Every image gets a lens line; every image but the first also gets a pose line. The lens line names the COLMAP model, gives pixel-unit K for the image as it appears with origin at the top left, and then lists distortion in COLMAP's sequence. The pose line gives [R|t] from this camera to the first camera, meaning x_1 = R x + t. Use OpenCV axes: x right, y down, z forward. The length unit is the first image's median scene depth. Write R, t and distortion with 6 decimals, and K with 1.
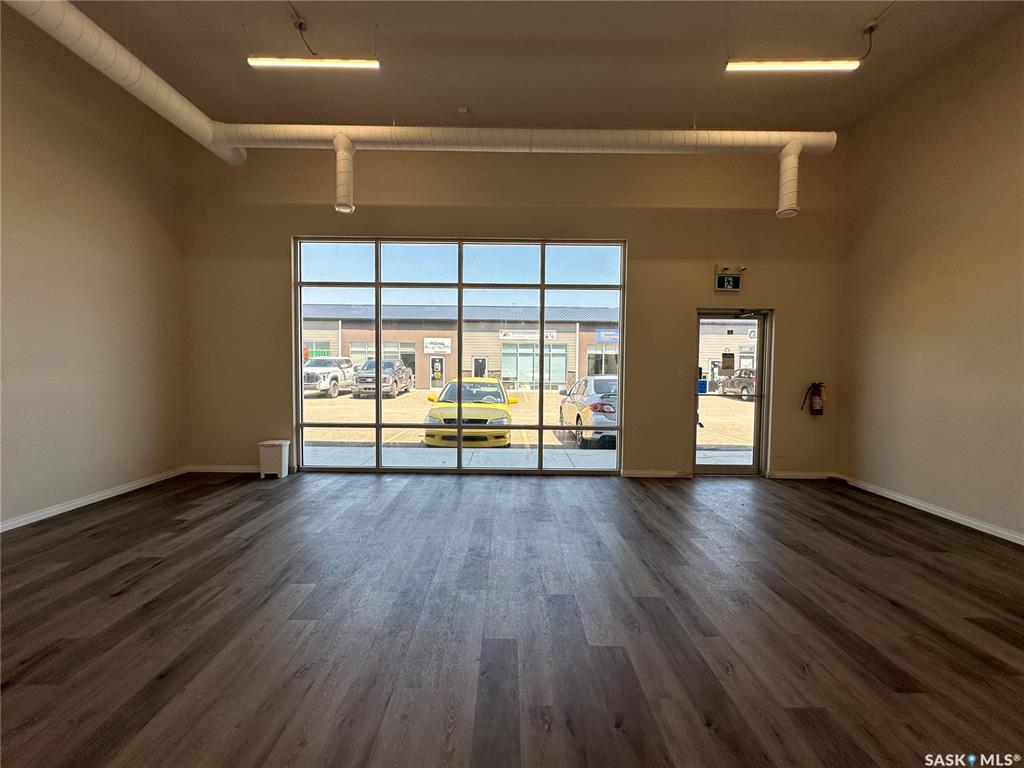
lens RADIAL K [[408.1, 0, 509.9], [0, 408.1, 384.0], [0, 0, 1]] dist [-0.003310, 0.000749]
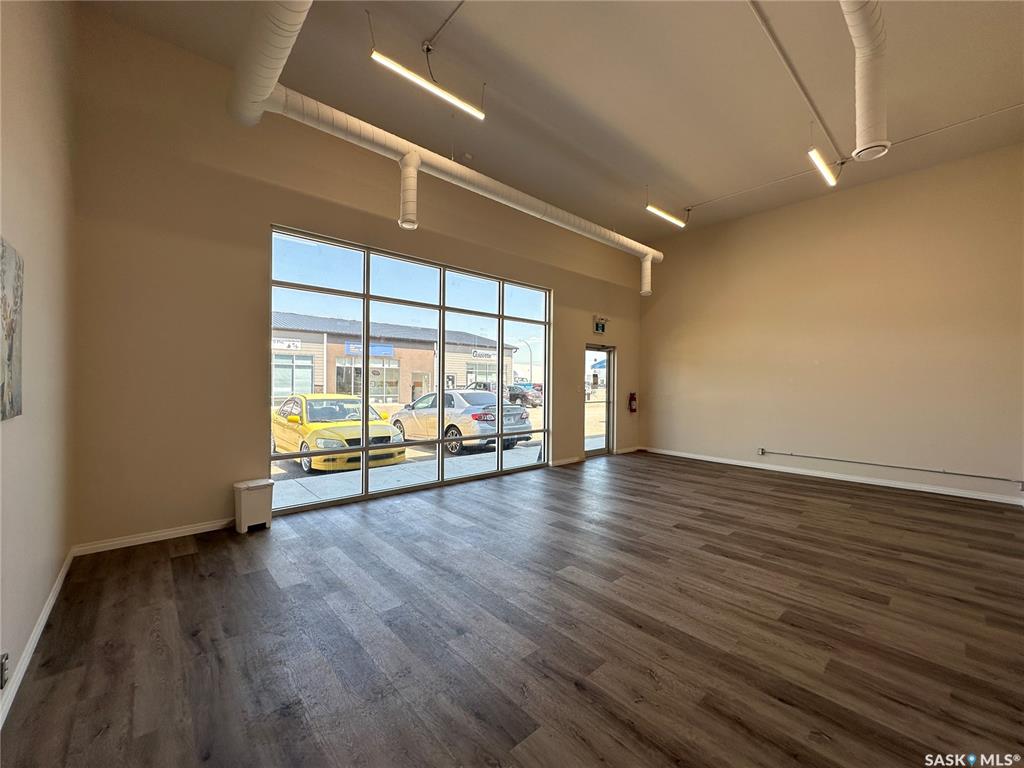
lens RADIAL K [[408.1, 0, 509.9], [0, 408.1, 384.0], [0, 0, 1]] dist [-0.003310, 0.000749]
pose [[0.747914, -0.005735, 0.663771, -0.704580], [0.025529, 0.999471, -0.020130, -0.016868], [-0.663305, 0.032001, 0.747665, 0.092937]]
